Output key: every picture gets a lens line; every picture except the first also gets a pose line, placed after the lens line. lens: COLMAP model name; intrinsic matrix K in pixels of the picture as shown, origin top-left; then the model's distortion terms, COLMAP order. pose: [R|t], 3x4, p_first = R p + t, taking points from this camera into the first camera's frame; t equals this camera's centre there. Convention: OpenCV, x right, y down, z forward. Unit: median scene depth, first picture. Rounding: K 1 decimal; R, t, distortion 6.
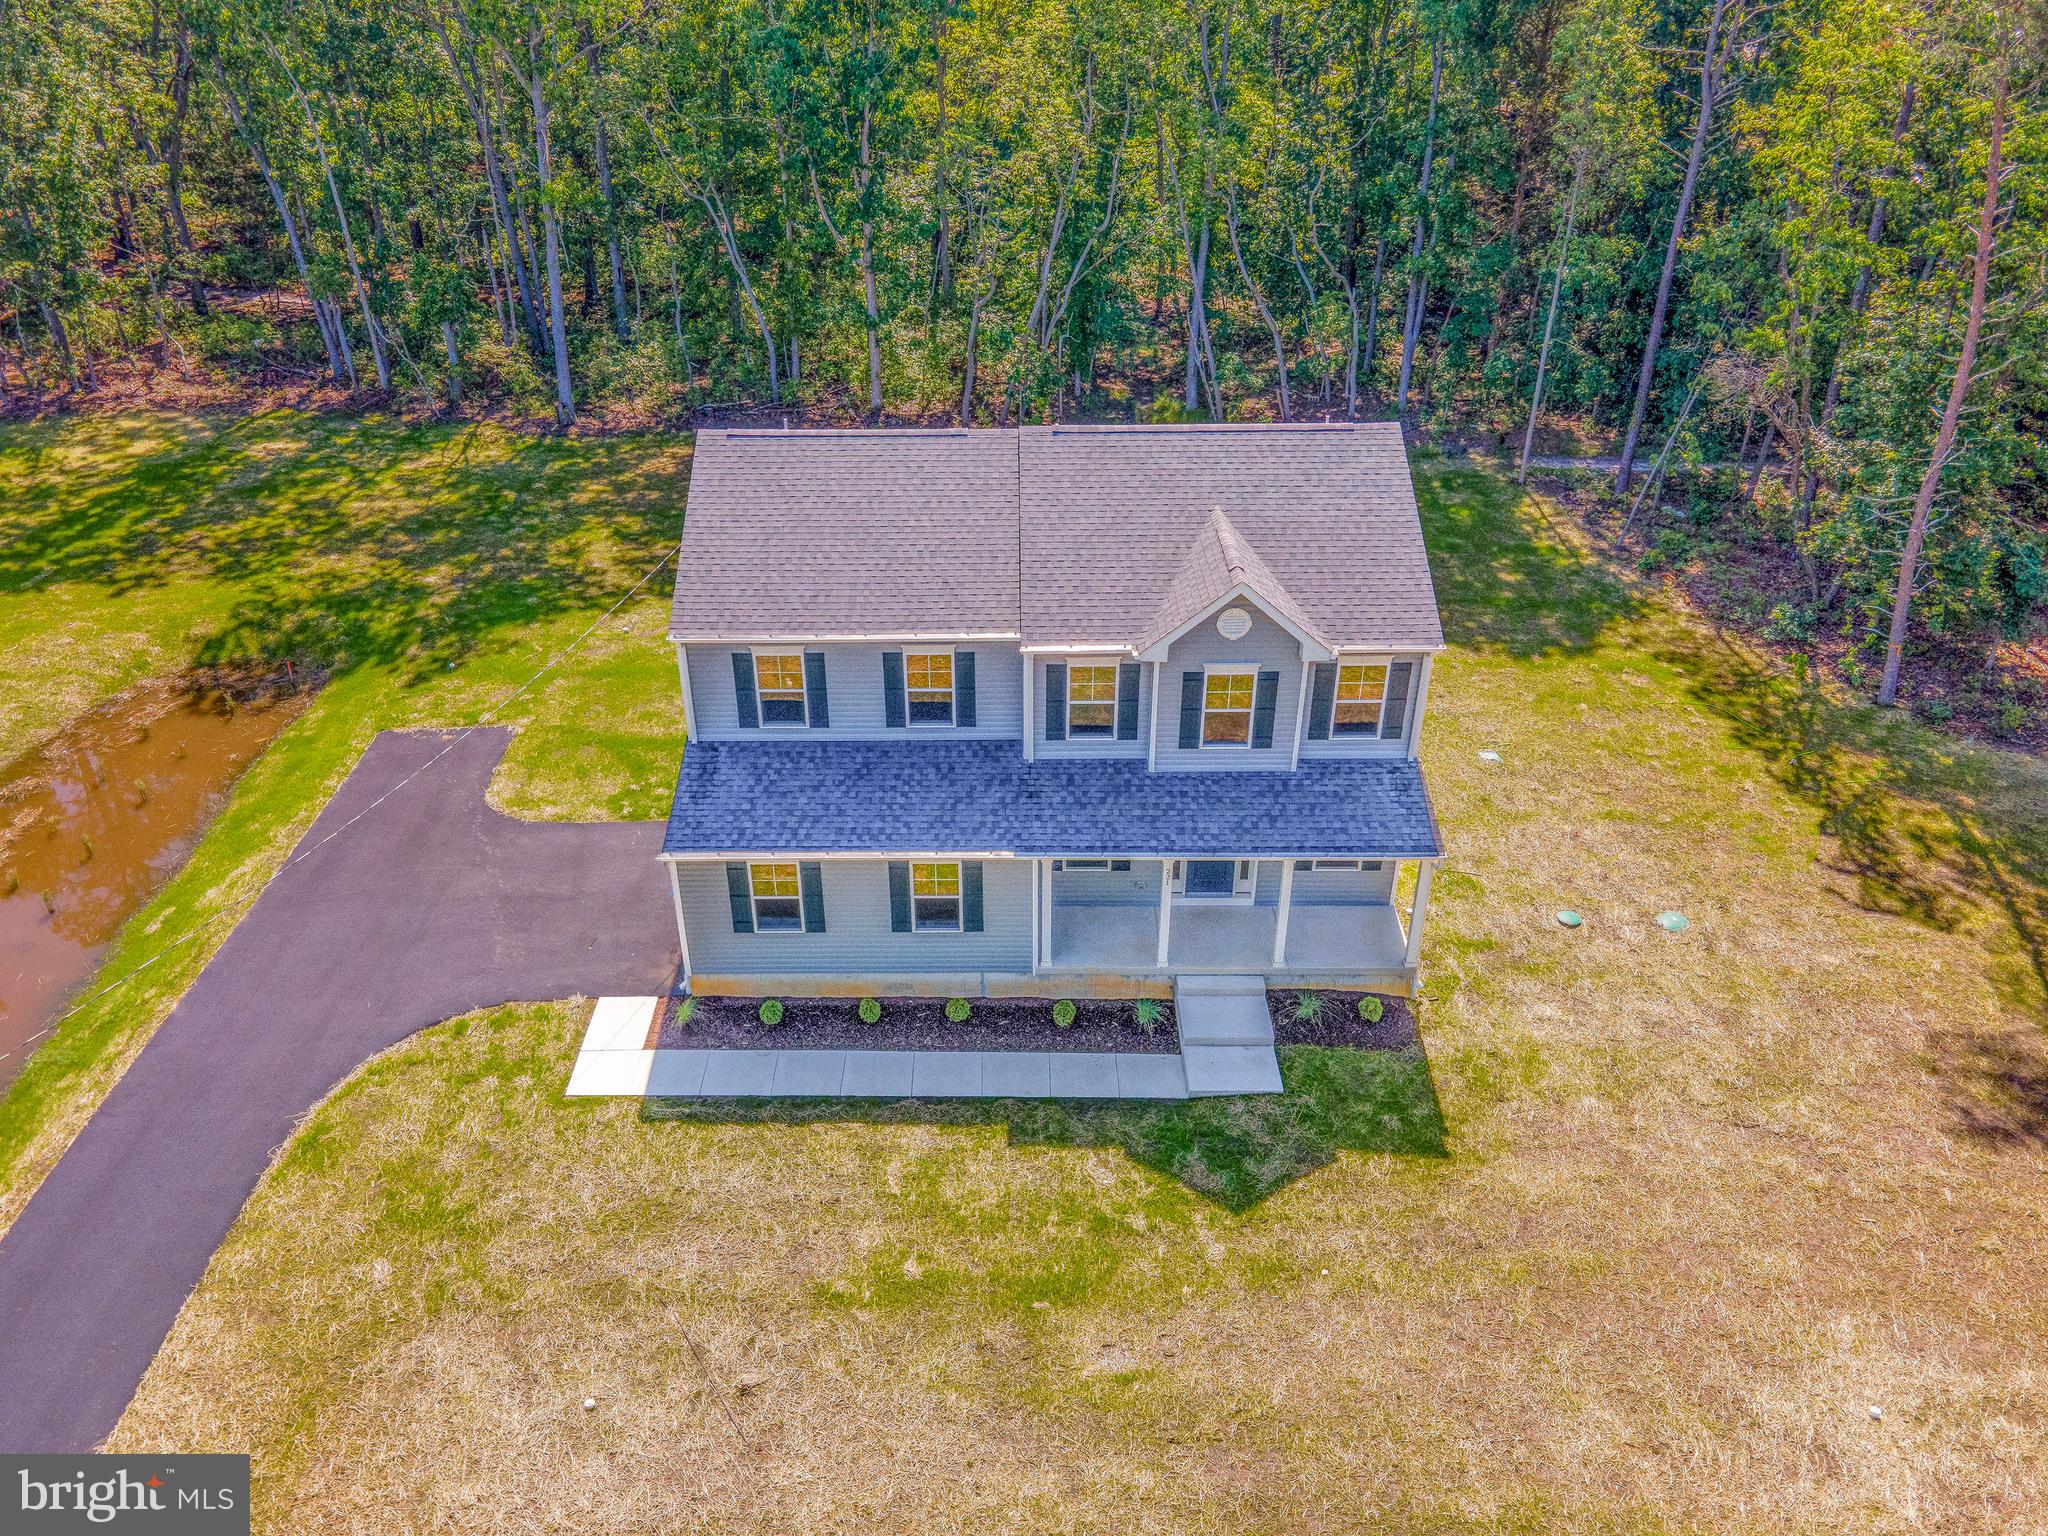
lens RADIAL K [[1435.6, 0, 1024.0], [0, 1435.6, 768.0], [0, 0, 1]] dist [0.026476, -0.004366]
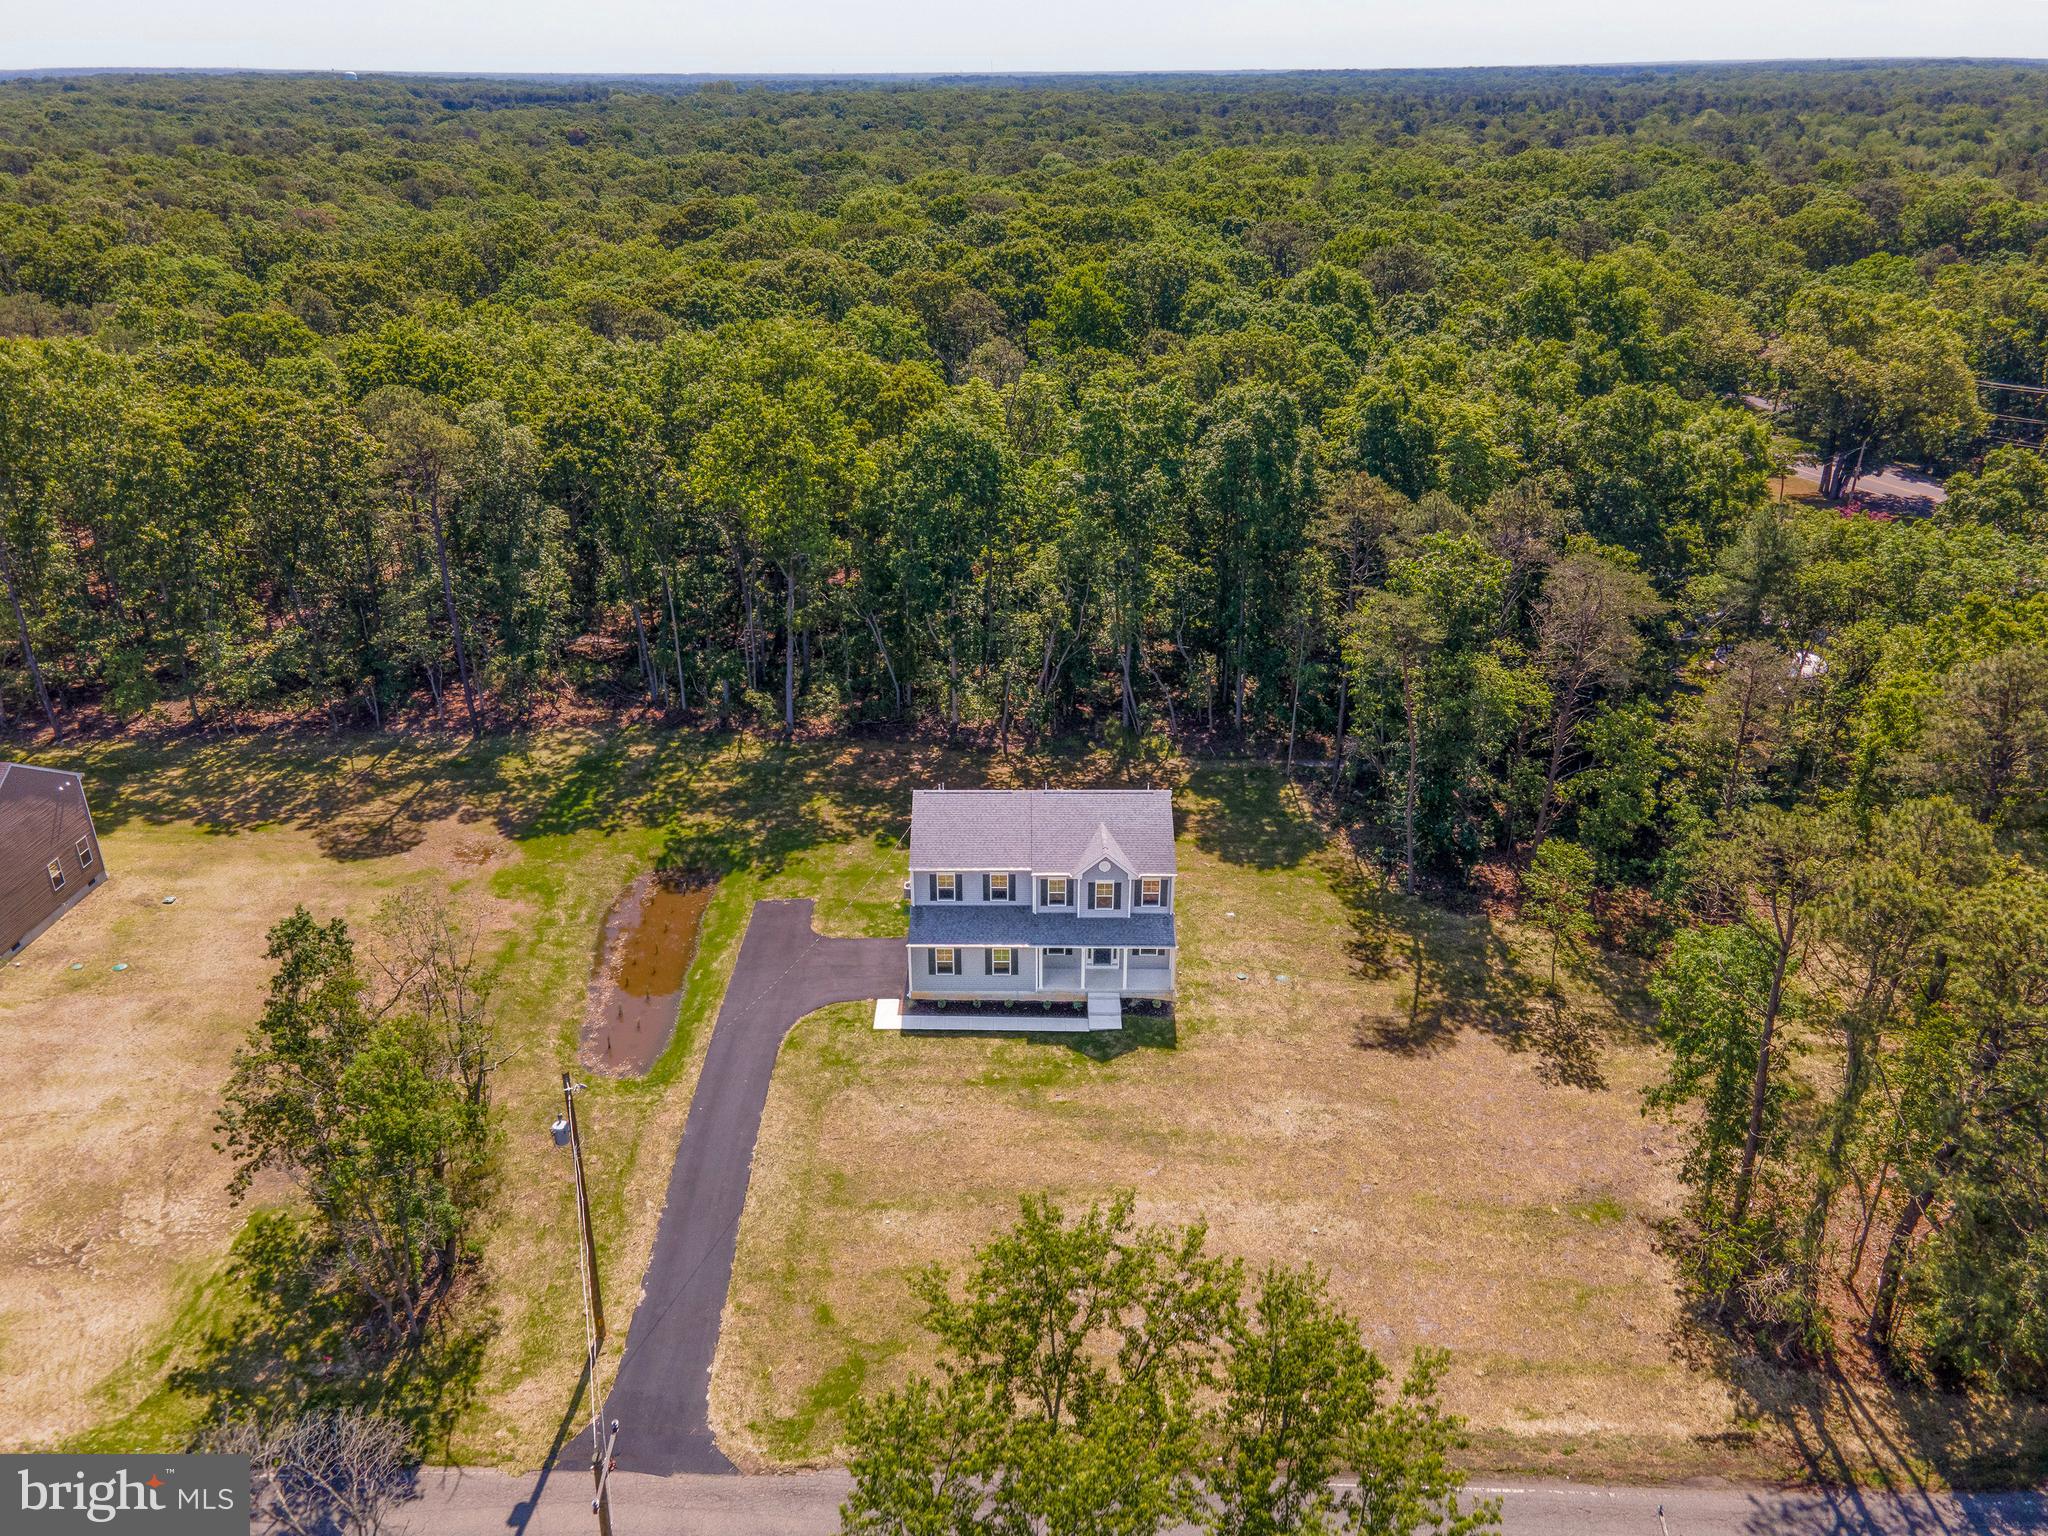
lens RADIAL K [[1421.8, 0, 1022.7], [0, 1421.8, 756.6], [0, 0, 1]] dist [0.068771, -0.047312]
pose [[0.999935, 0.004957, -0.010266, 0.006990], [-0.006183, 0.992380, -0.123059, 0.034101], [0.009578, 0.123114, 0.992346, -1.829822]]
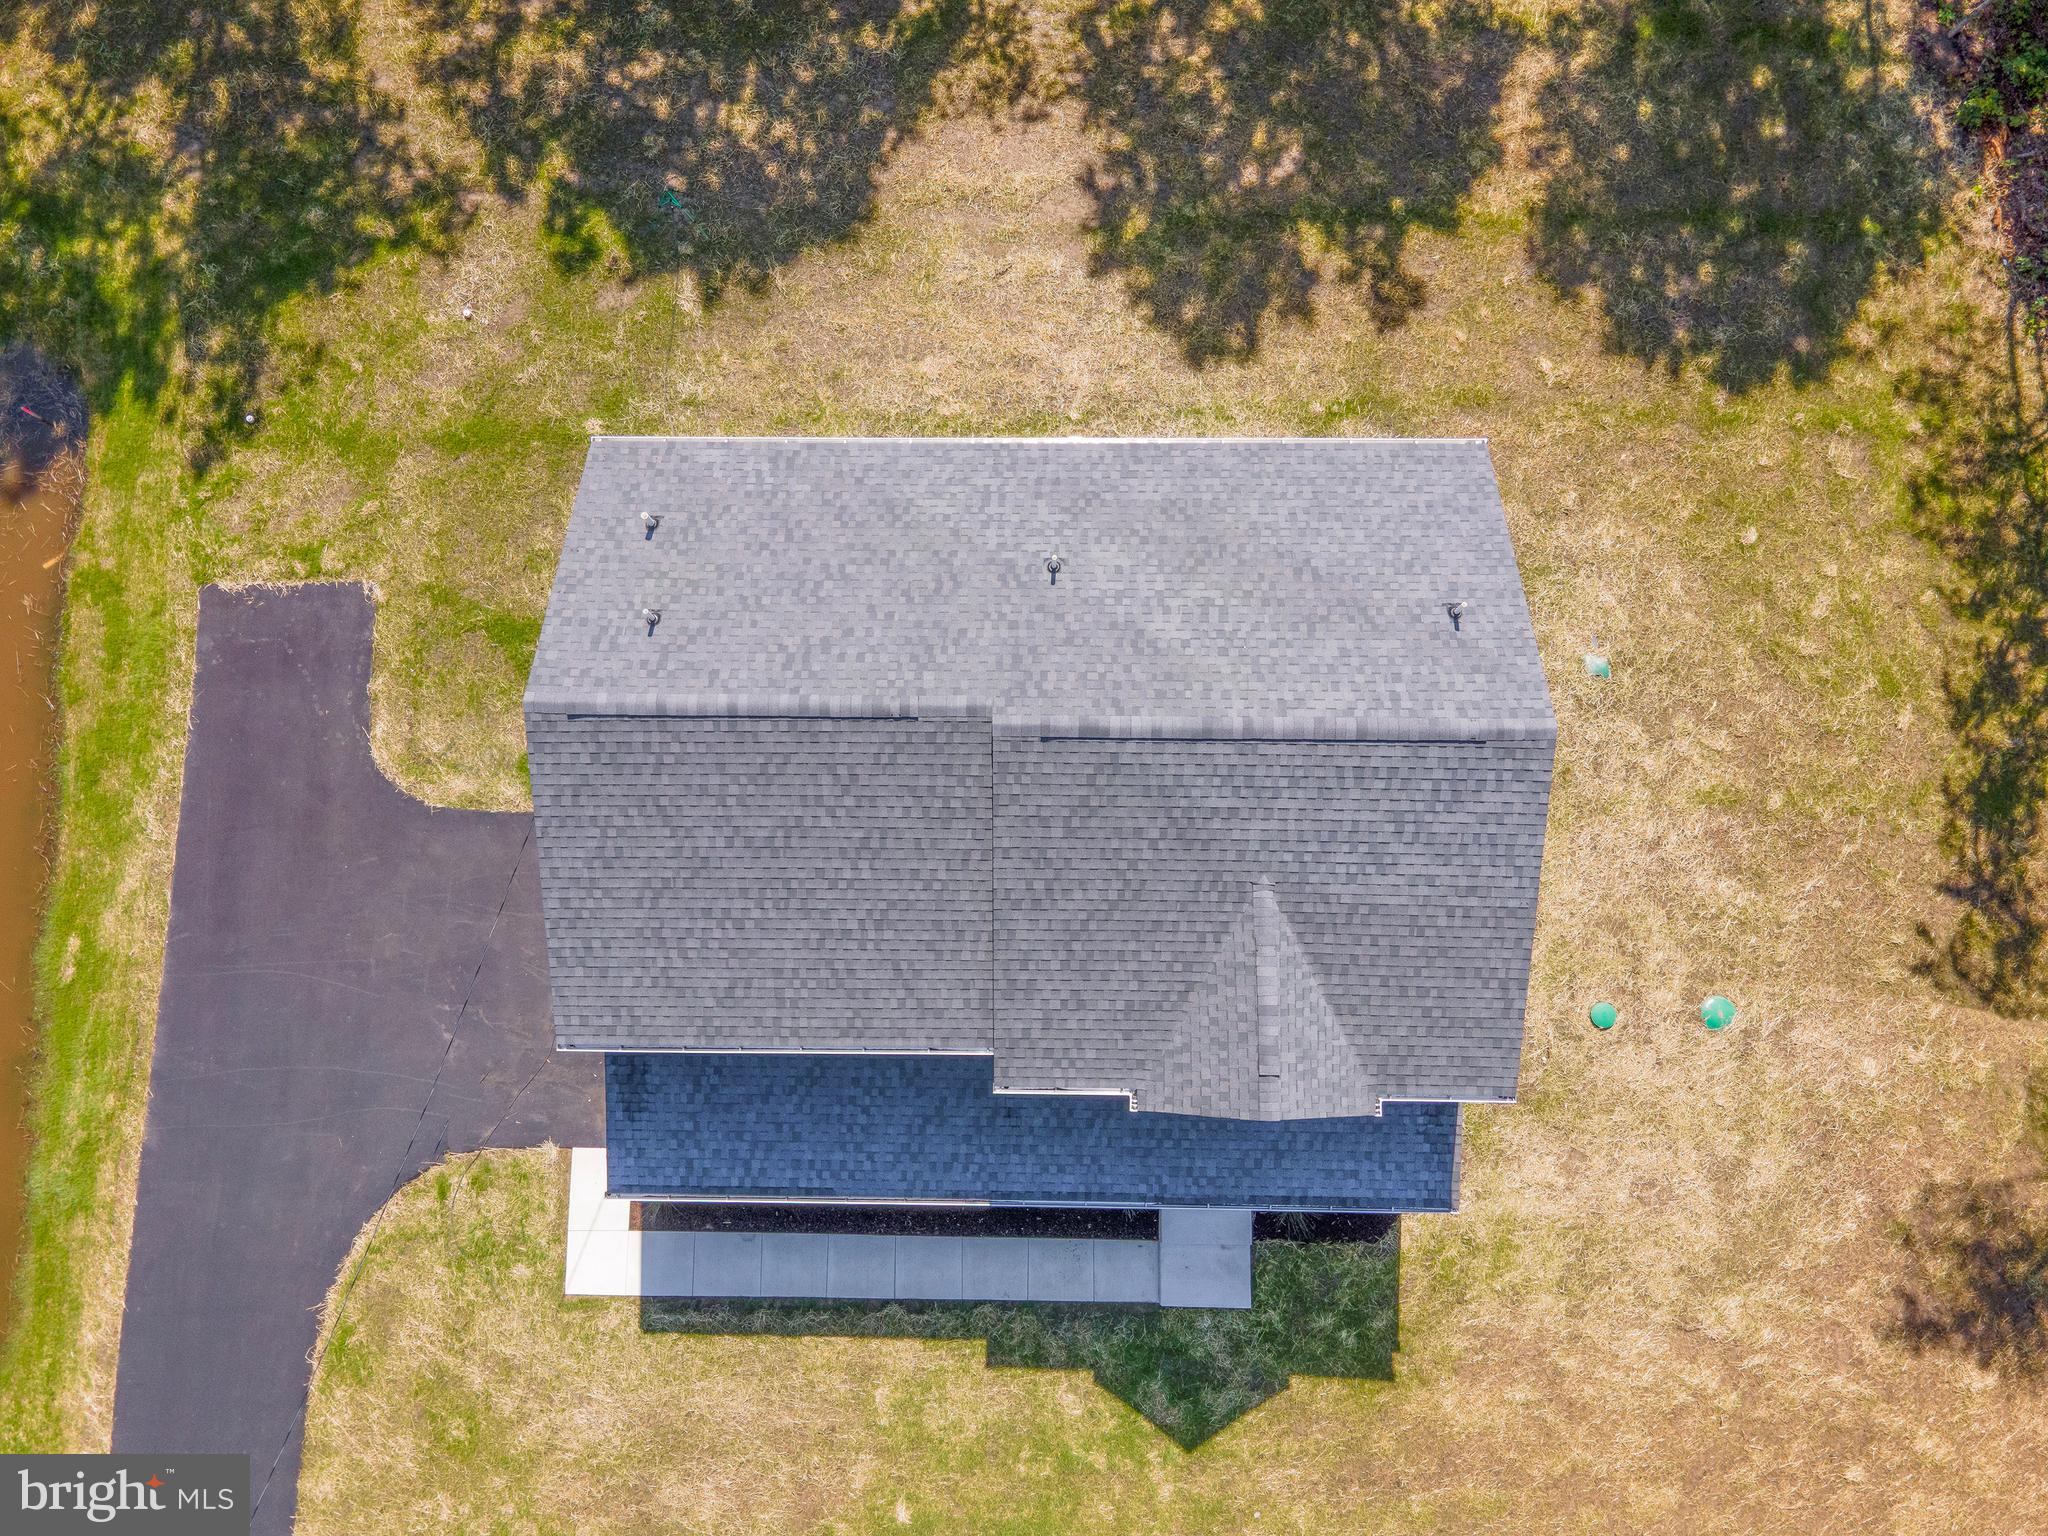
lens RADIAL K [[1421.8, 0, 1022.7], [0, 1421.8, 756.6], [0, 0, 1]] dist [0.068771, -0.047312]
pose [[0.999795, 0.015766, -0.012720, 0.021125], [-0.000680, 0.653681, 0.756770, -0.789567], [0.020246, -0.756606, 0.653557, 0.592110]]
